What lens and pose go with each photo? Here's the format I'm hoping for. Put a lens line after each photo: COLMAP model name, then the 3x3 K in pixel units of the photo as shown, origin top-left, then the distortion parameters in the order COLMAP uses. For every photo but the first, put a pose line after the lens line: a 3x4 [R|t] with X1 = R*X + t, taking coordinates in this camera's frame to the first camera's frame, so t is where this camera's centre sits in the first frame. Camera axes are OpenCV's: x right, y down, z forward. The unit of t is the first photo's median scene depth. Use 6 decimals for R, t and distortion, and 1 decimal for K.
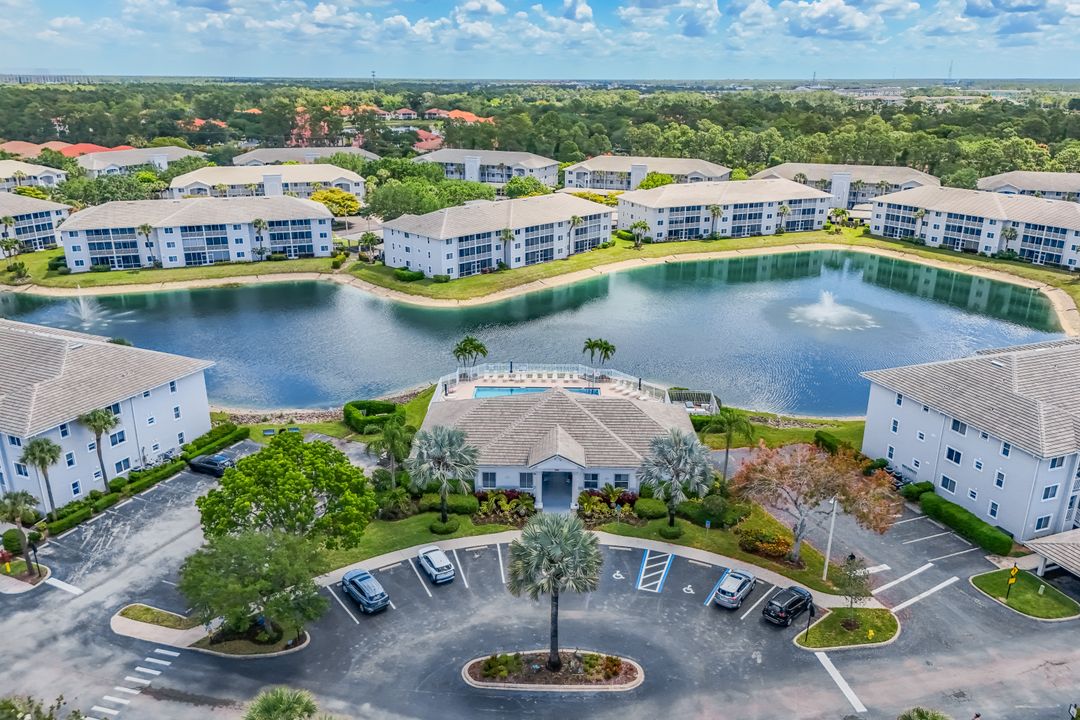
lens RADIAL K [[800.9, 0, 540.0], [0, 800.9, 360.0], [0, 0, 1]] dist [0.073554, -0.073546]
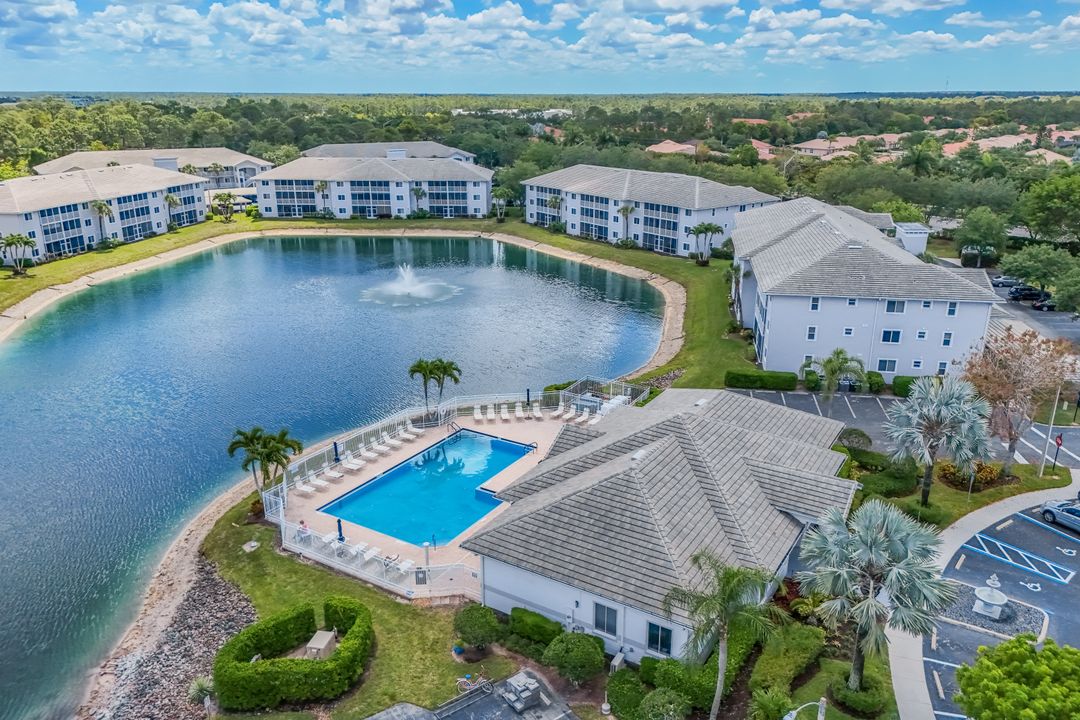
lens RADIAL K [[800.9, 0, 540.0], [0, 800.9, 360.0], [0, 0, 1]] dist [0.073554, -0.073546]
pose [[0.509102, -0.273570, 0.816073, -0.235601], [0.286428, 0.947951, 0.139093, -0.051777], [-0.811649, 0.162933, 0.560962, 0.334447]]
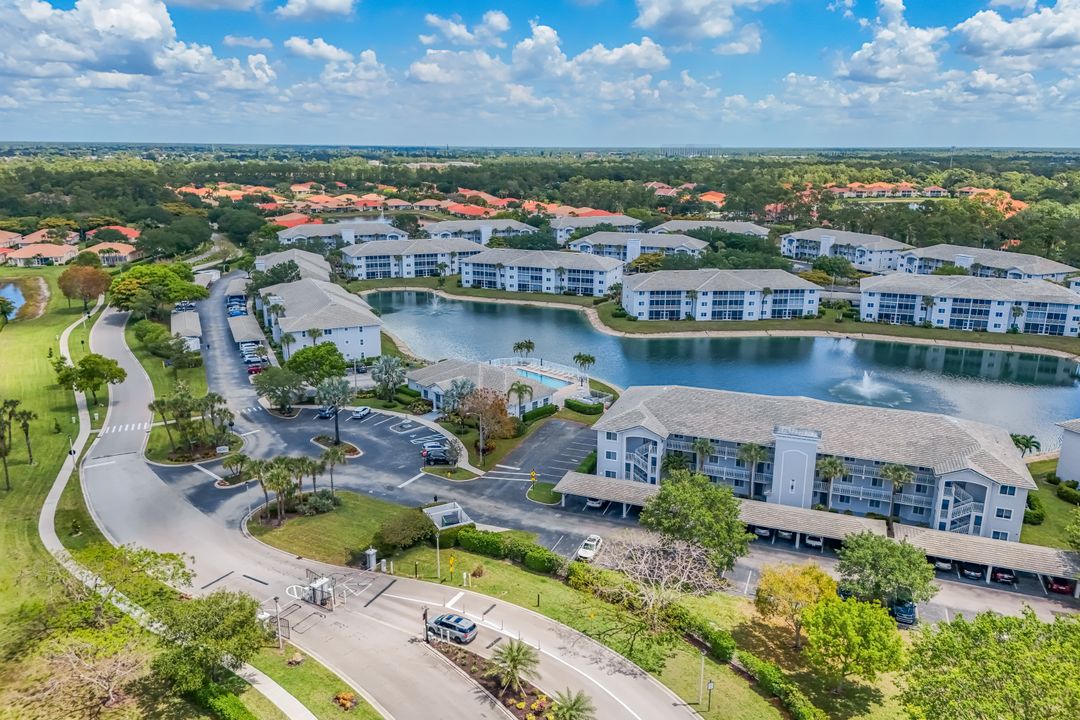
lens RADIAL K [[771.1, 0, 540.0], [0, 771.1, 360.0], [0, 0, 1]] dist [0.055949, -0.069618]
pose [[0.751644, 0.171778, -0.636808, 0.560204], [-0.220770, 0.975323, 0.002510, 0.002206], [0.621524, 0.138701, 0.771018, -0.118175]]
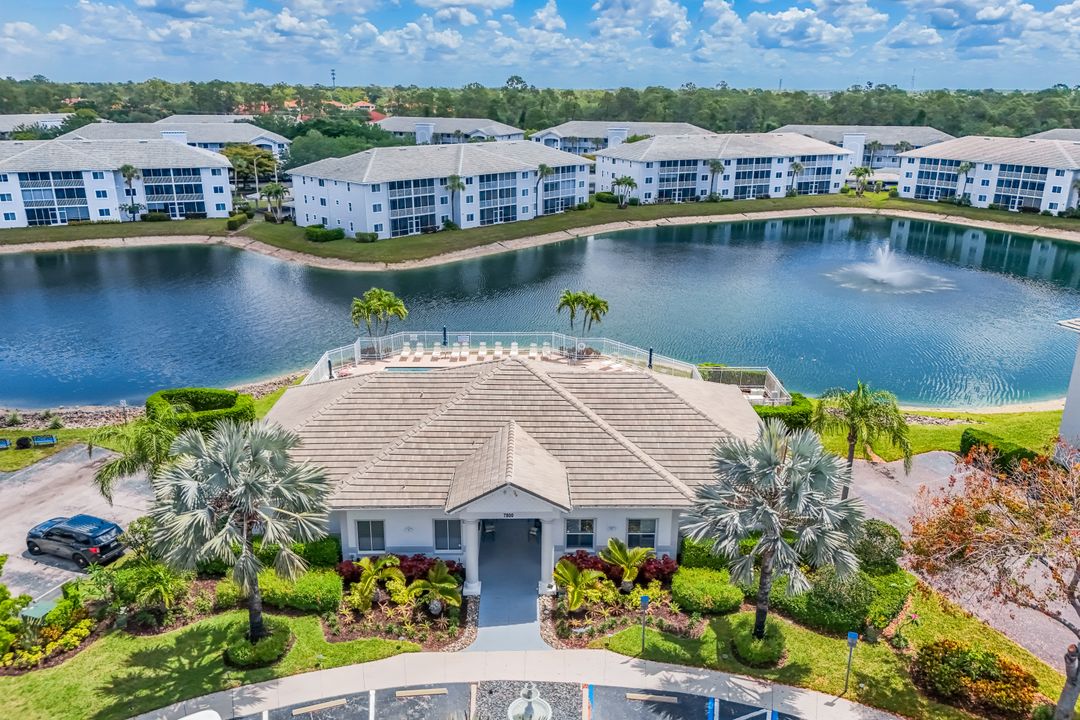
lens RADIAL K [[800.9, 0, 540.0], [0, 800.9, 360.0], [0, 0, 1]] dist [0.073554, -0.073546]
pose [[0.999269, -0.009250, 0.037106, 0.009280], [0.009706, 0.999879, -0.012143, 0.021342], [-0.036989, 0.012495, 0.999238, 0.216127]]
